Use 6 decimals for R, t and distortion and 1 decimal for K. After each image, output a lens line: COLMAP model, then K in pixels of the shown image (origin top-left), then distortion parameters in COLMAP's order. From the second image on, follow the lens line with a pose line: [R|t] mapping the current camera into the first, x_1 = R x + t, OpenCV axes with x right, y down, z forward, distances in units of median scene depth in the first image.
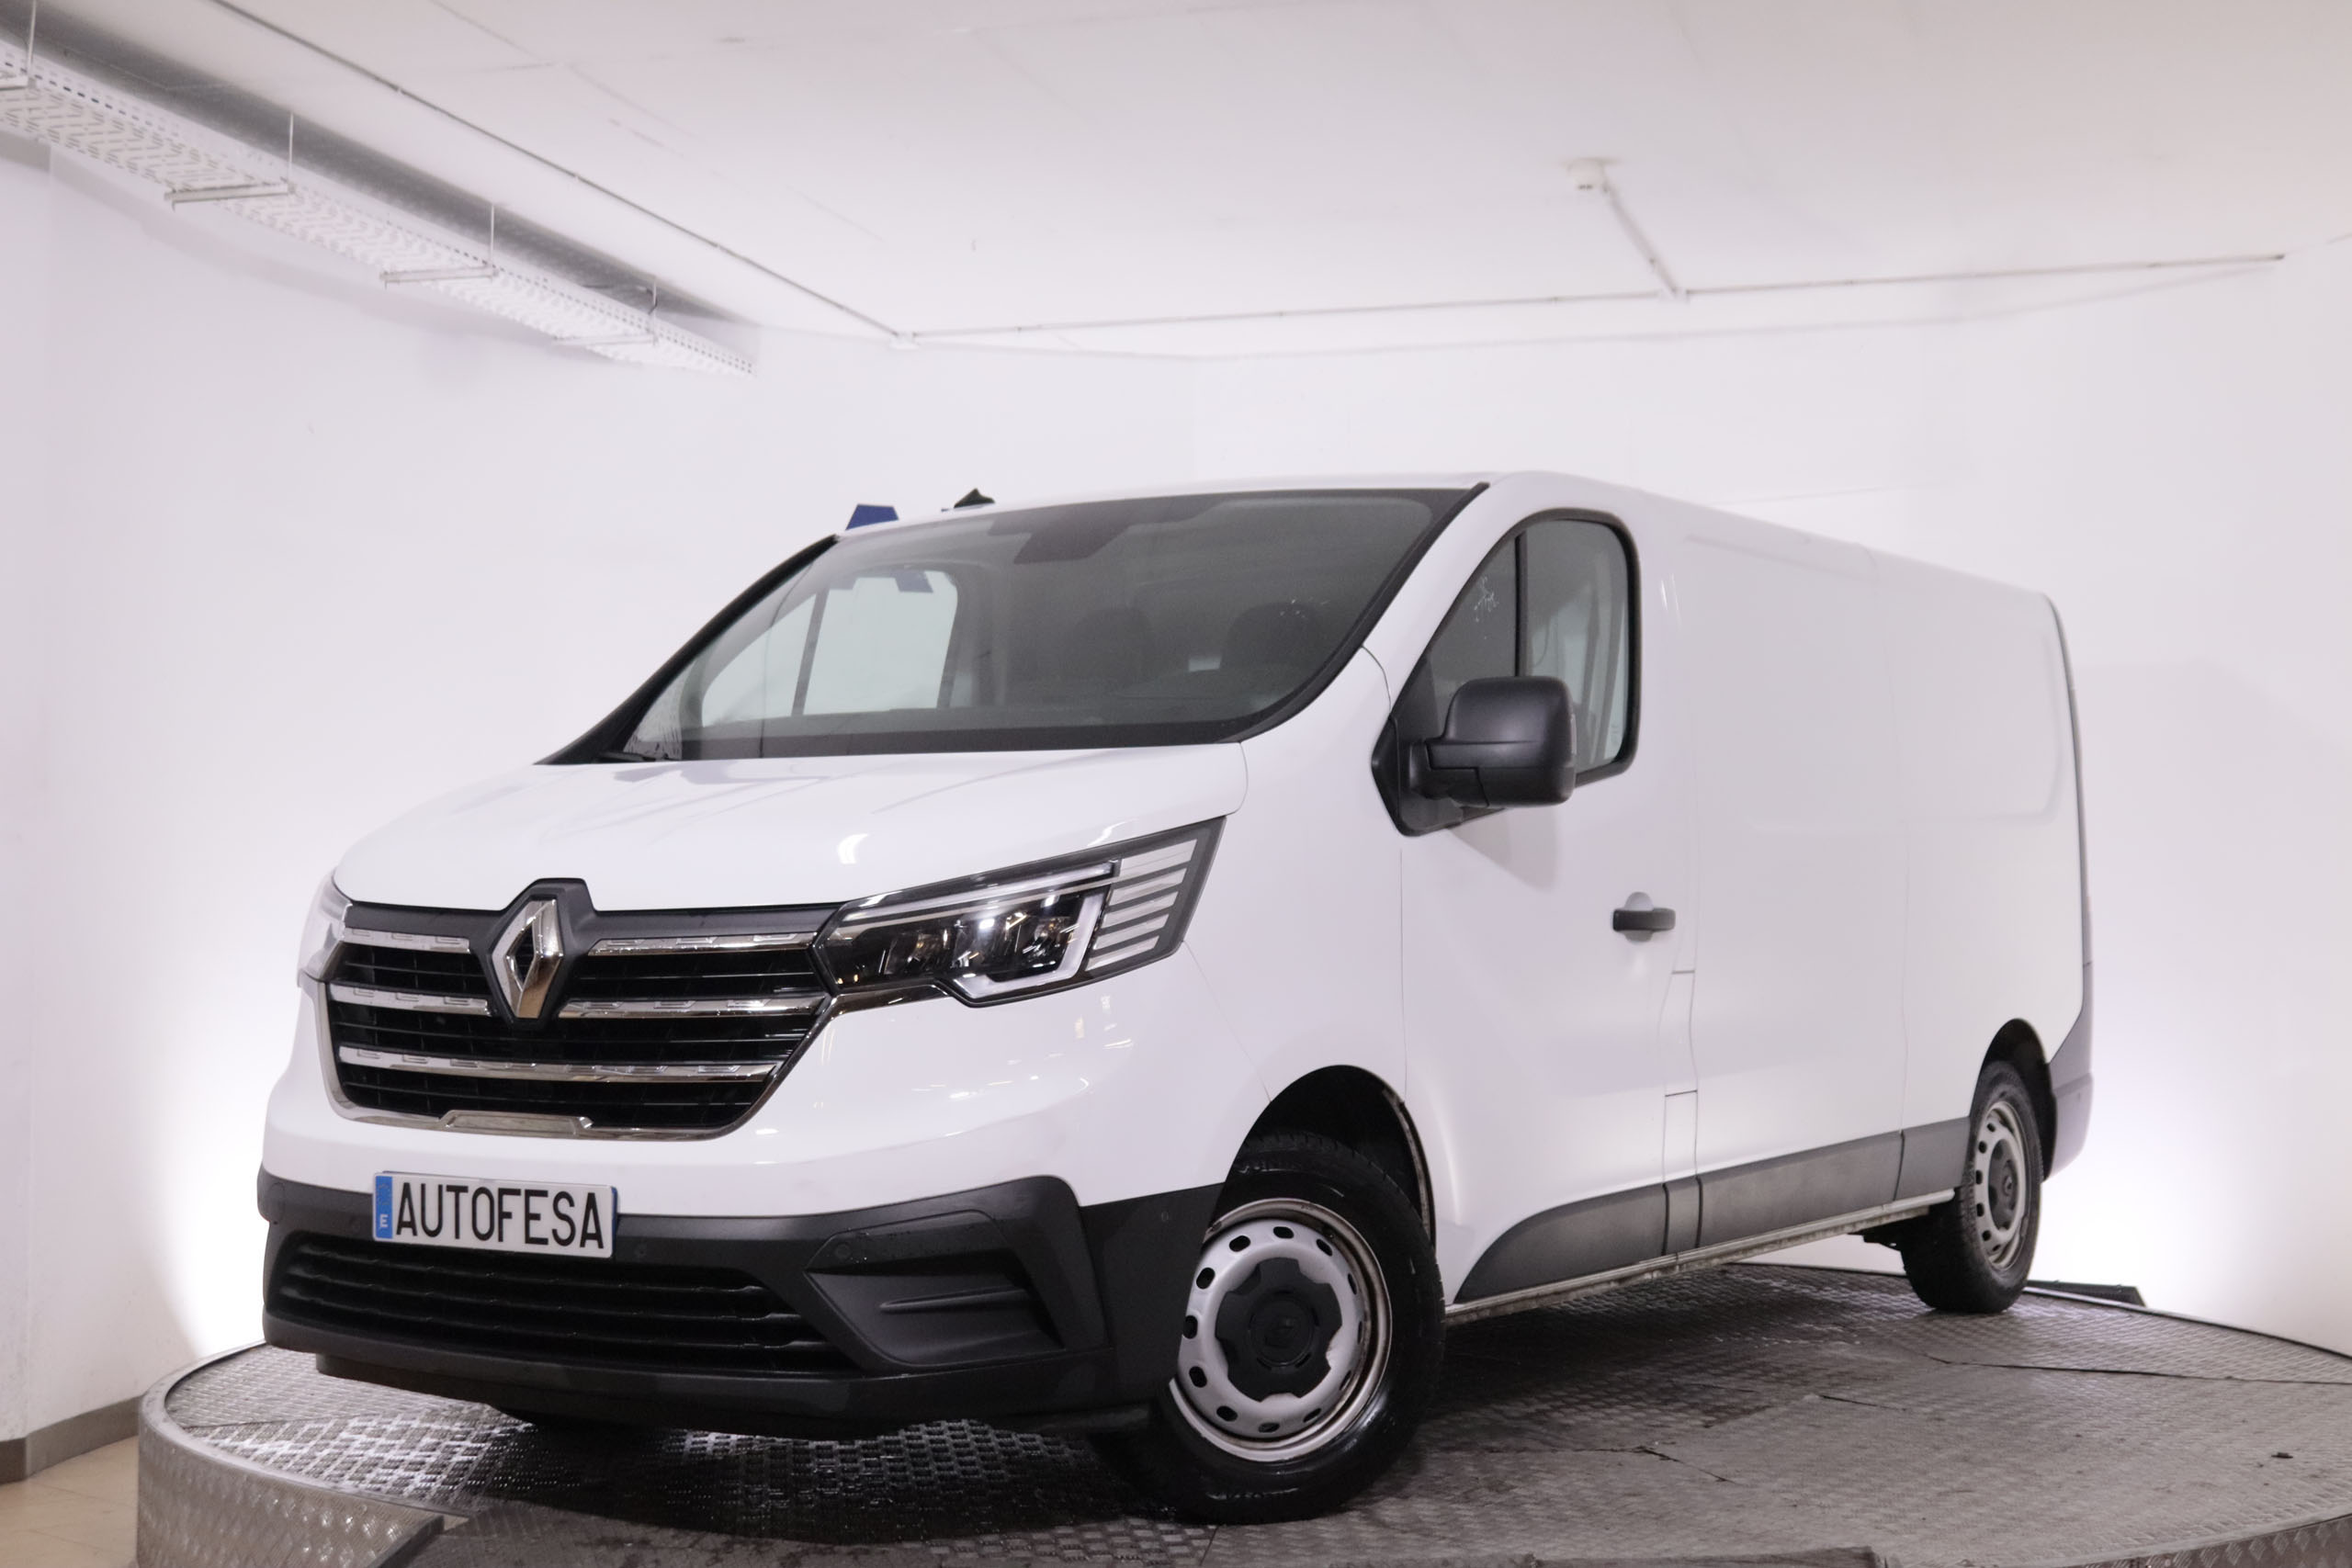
lens RADIAL K [[3291.6, 0, 1247.7], [0, 3291.6, 841.1], [0, 0, 1]] dist [-0.052785, 0.192273]
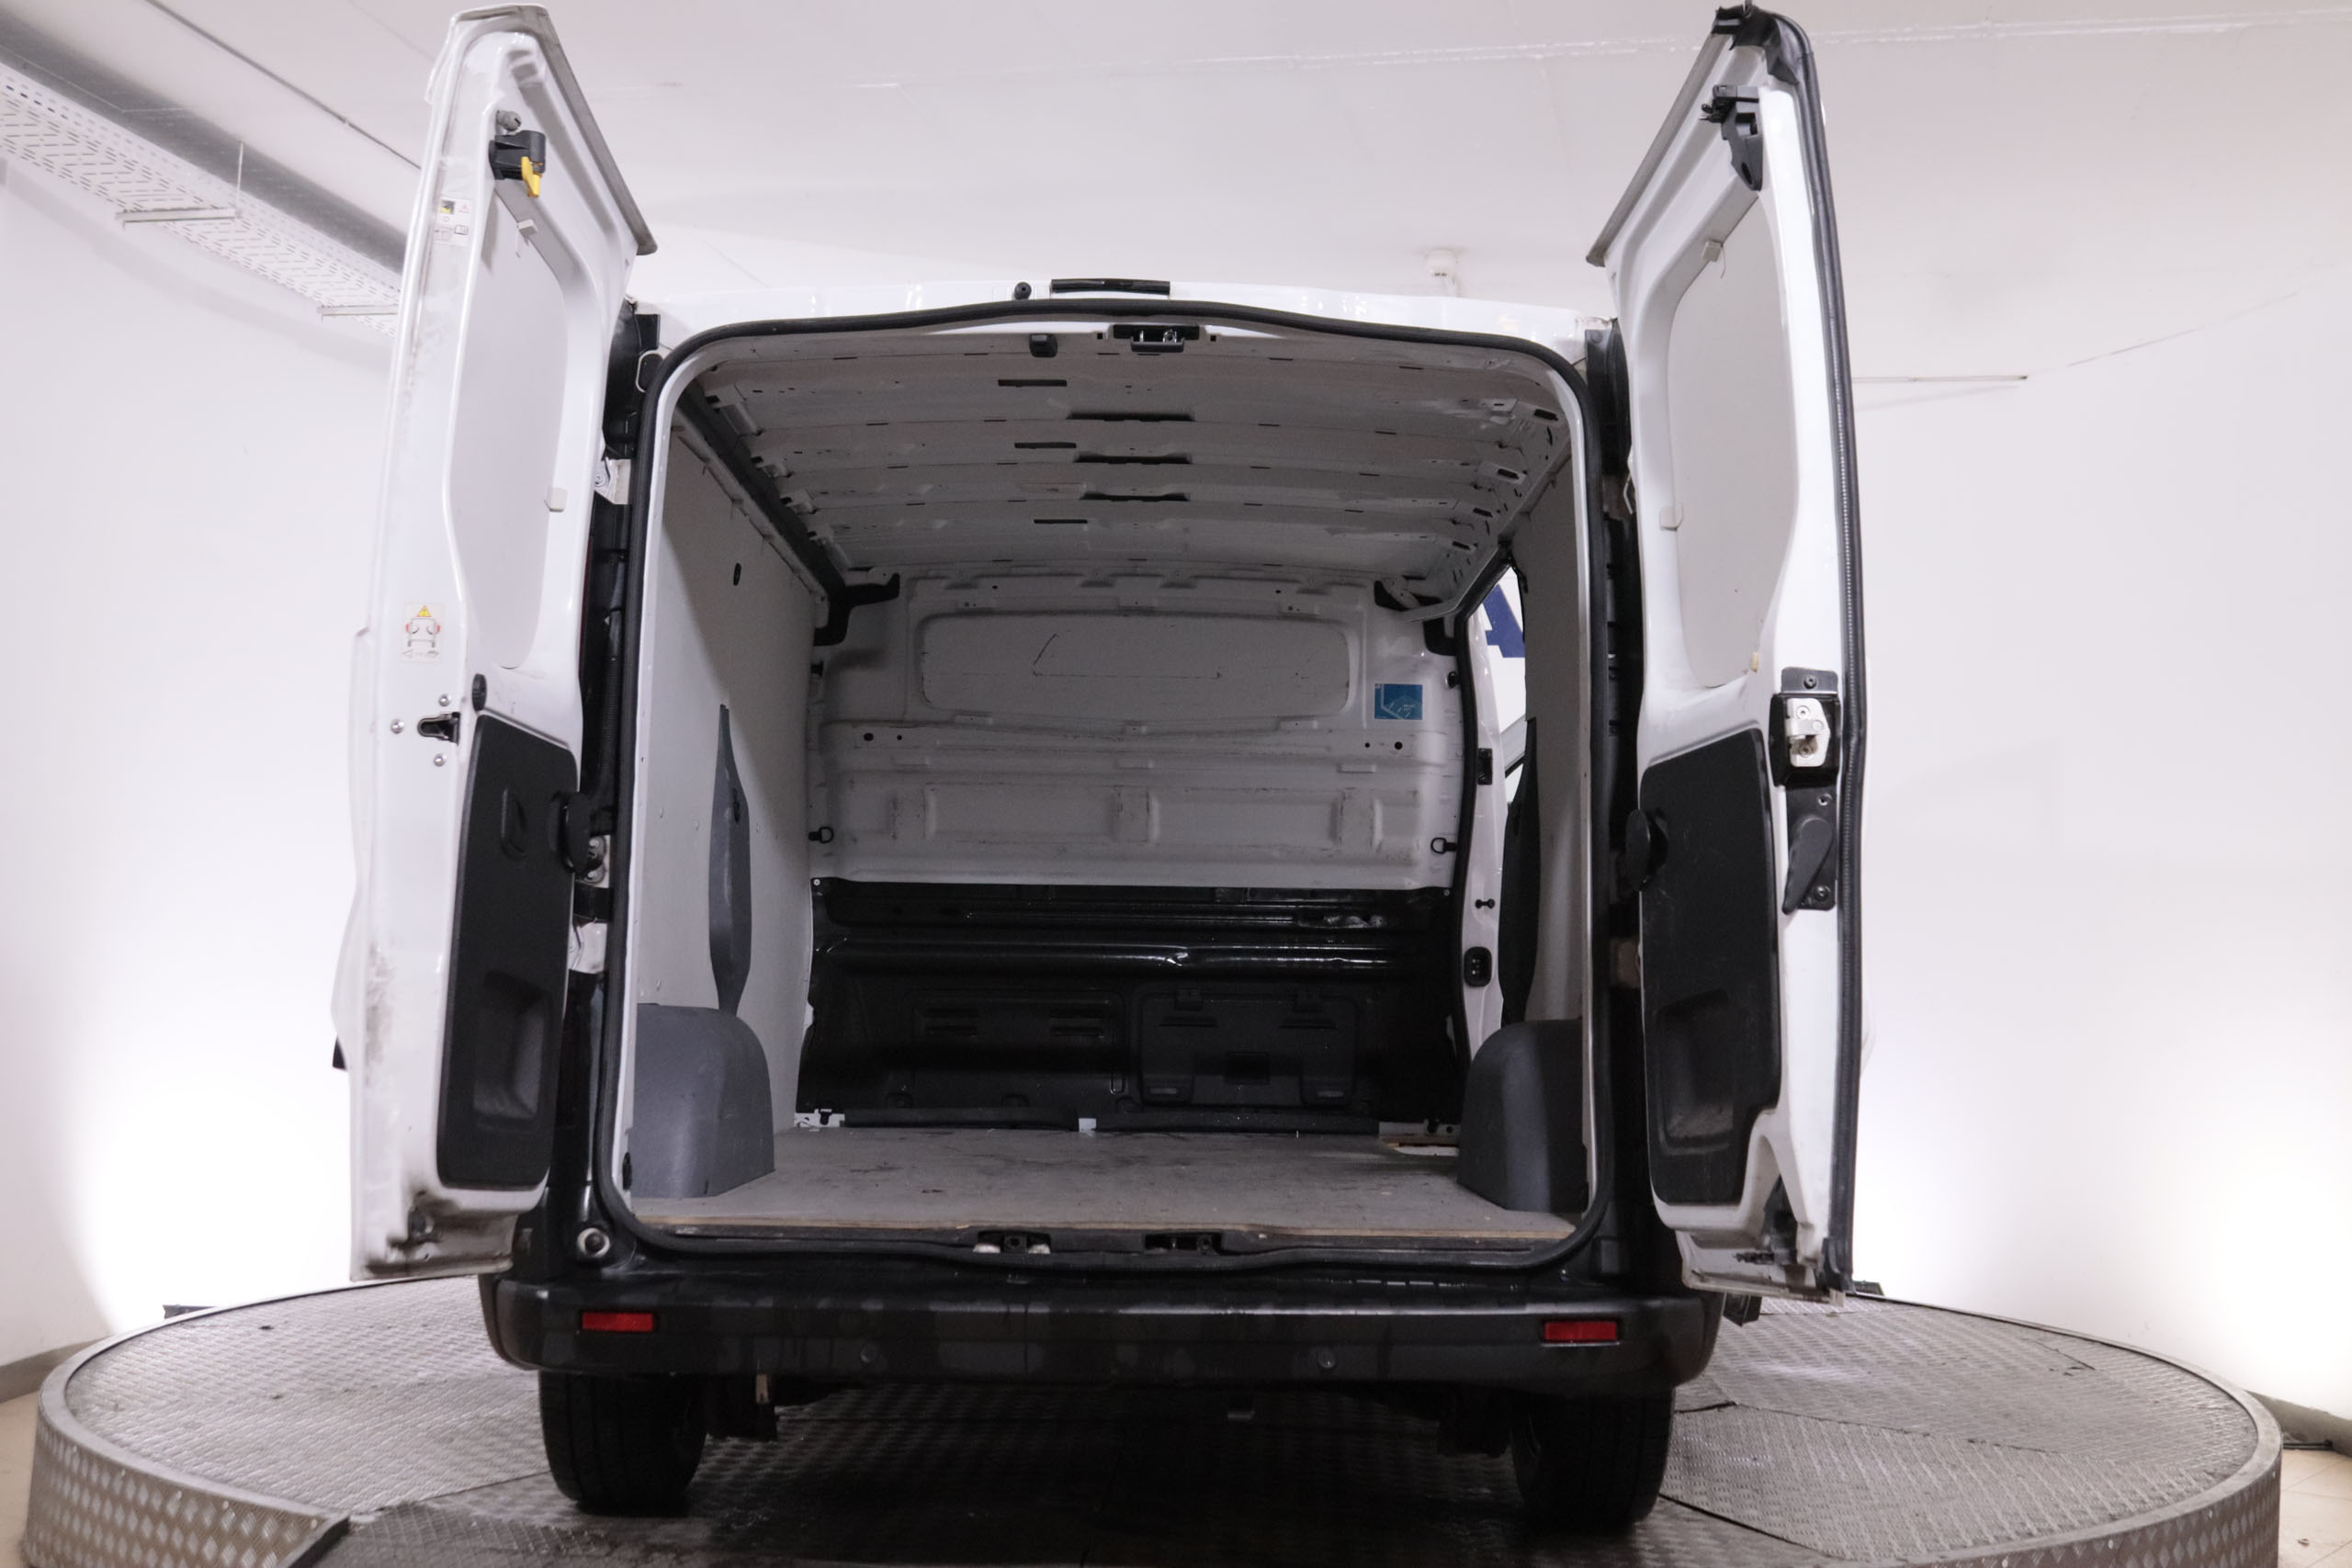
lens RADIAL K [[2780.2, 0, 1239.2], [0, 2780.2, 804.8], [0, 0, 1]] dist [-0.081934, 0.144313]
pose [[0.996694, 0.034382, 0.073614, -0.027360], [-0.032625, 0.999156, -0.024943, 0.003075], [-0.074409, 0.022459, 0.996975, 0.090972]]
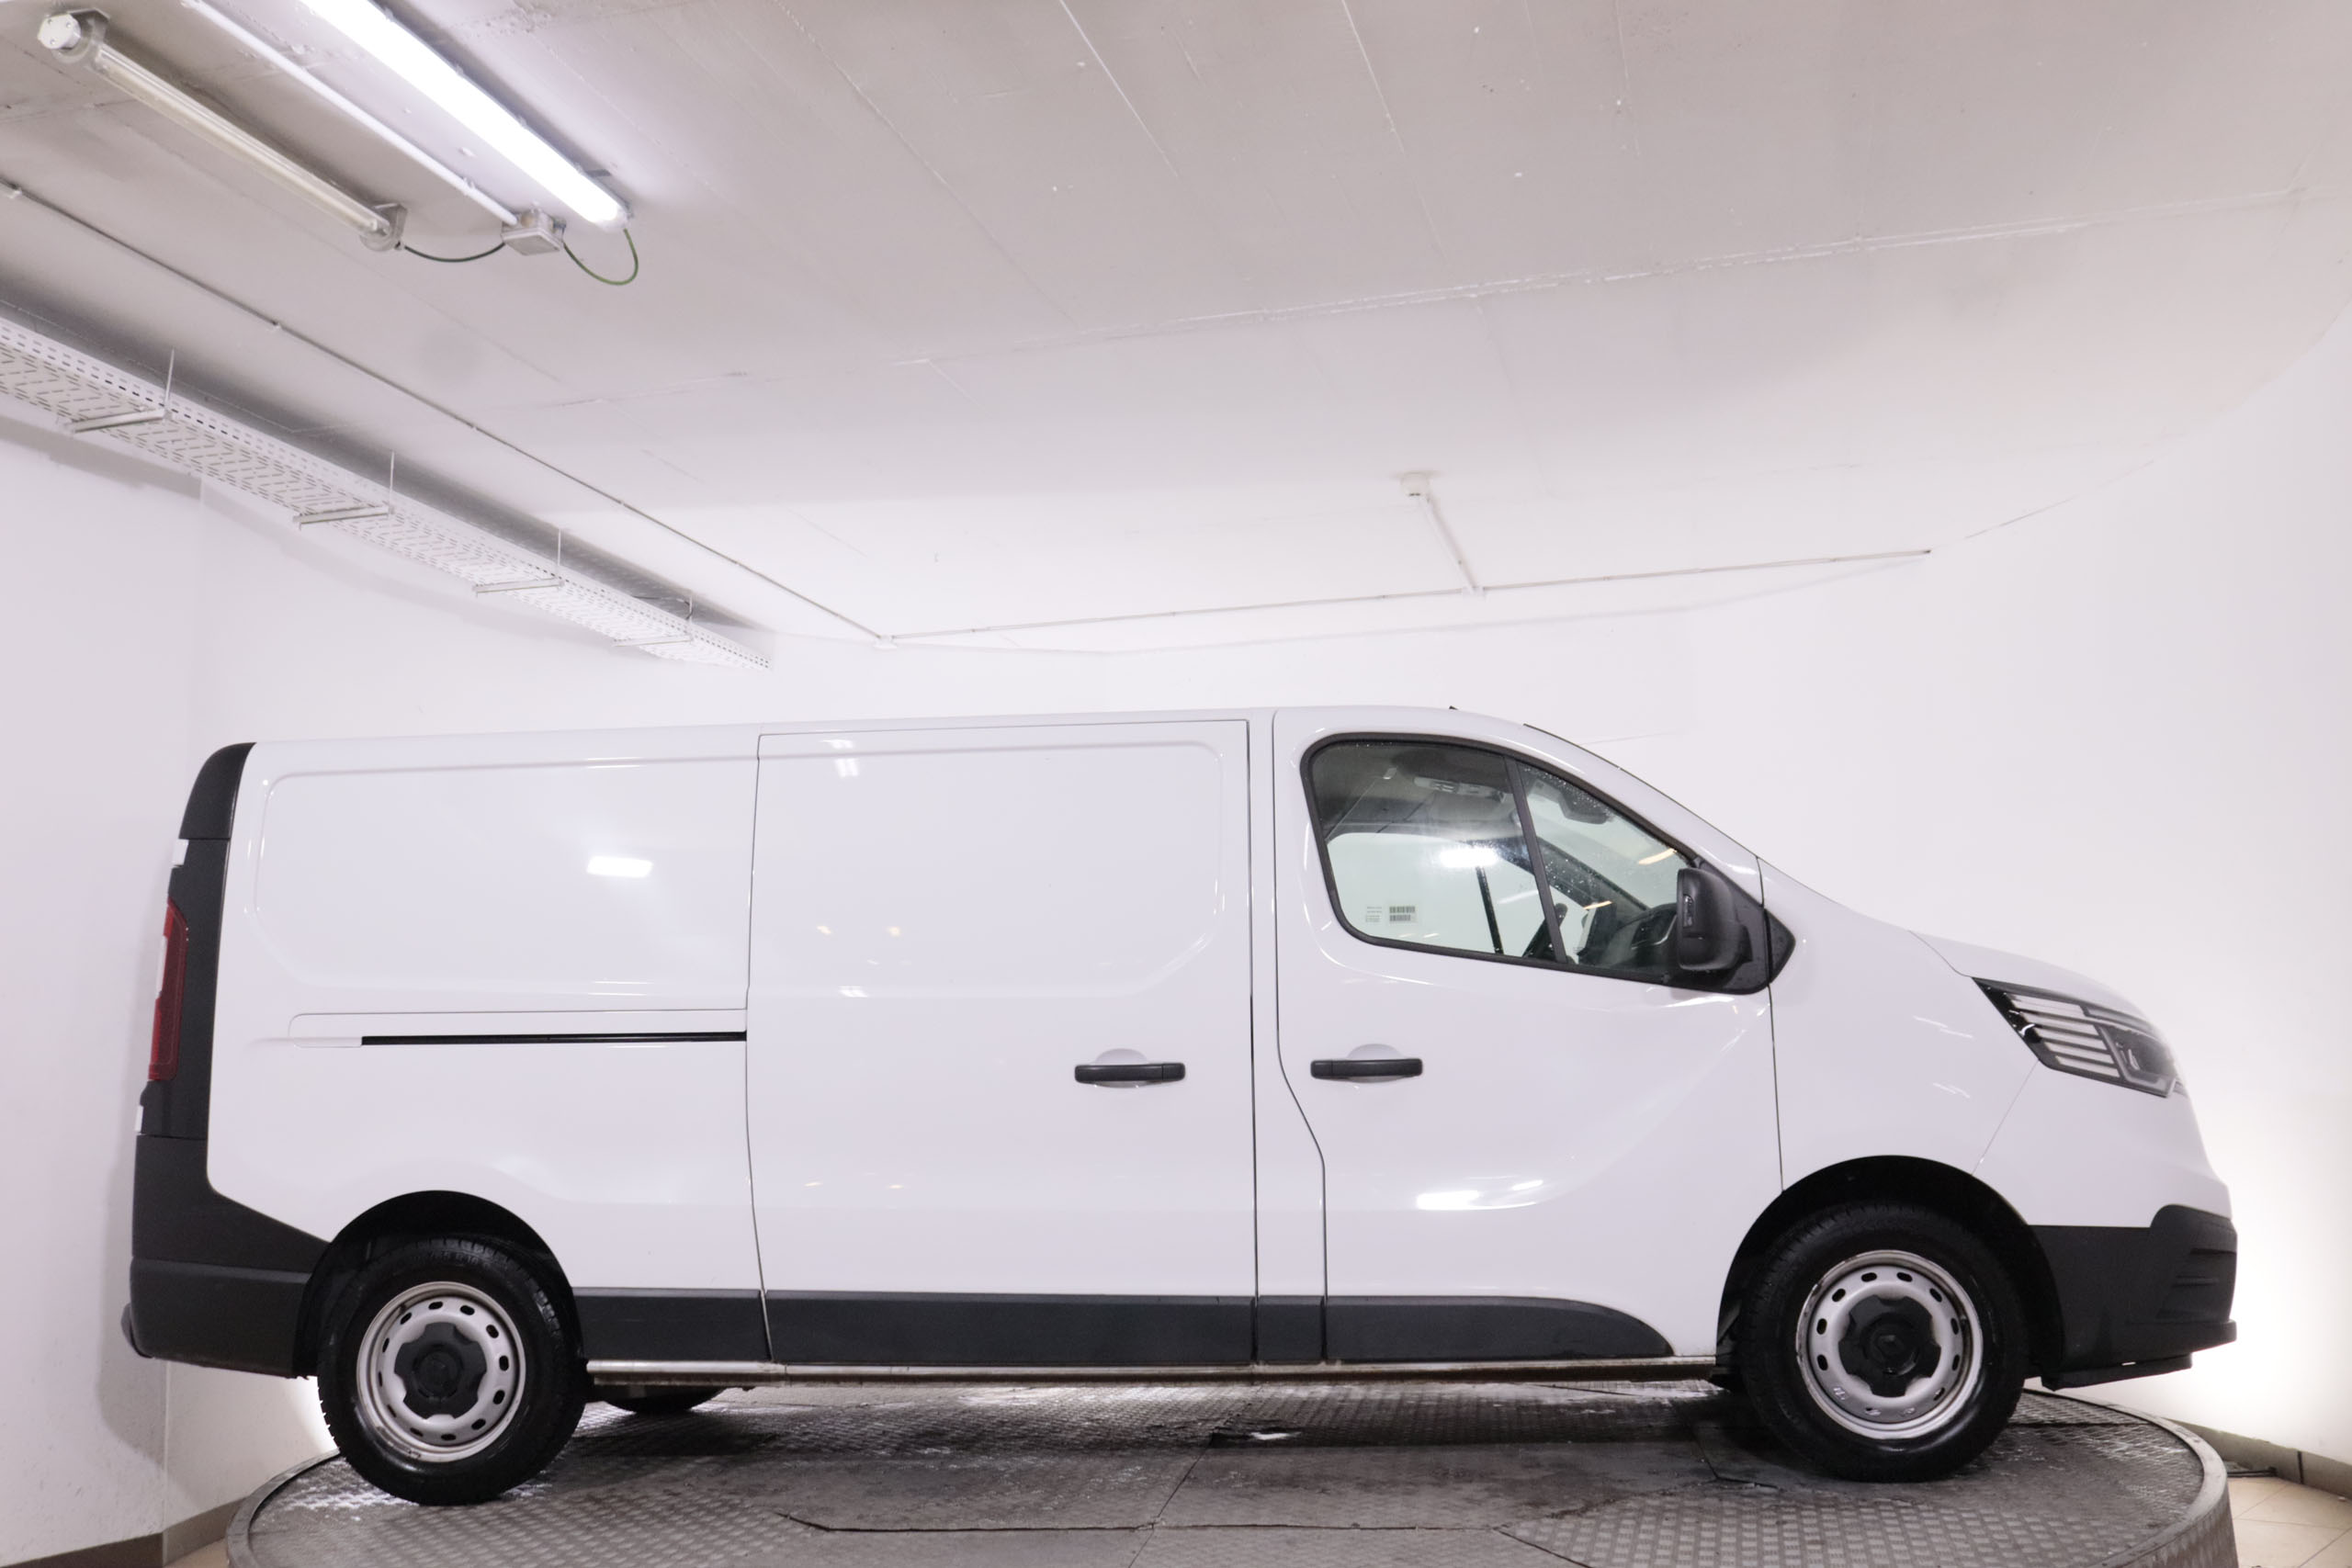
lens RADIAL K [[2324.3, 0, 1176.0], [0, 2324.3, 784.0], [0, 0, 1]] dist [-0.103595, 0.107103]
pose [[0.999634, -0.021517, 0.016424, -0.007347], [0.023106, 0.994351, -0.103594, 0.003599], [-0.014102, 0.103936, 0.994484, 0.124640]]
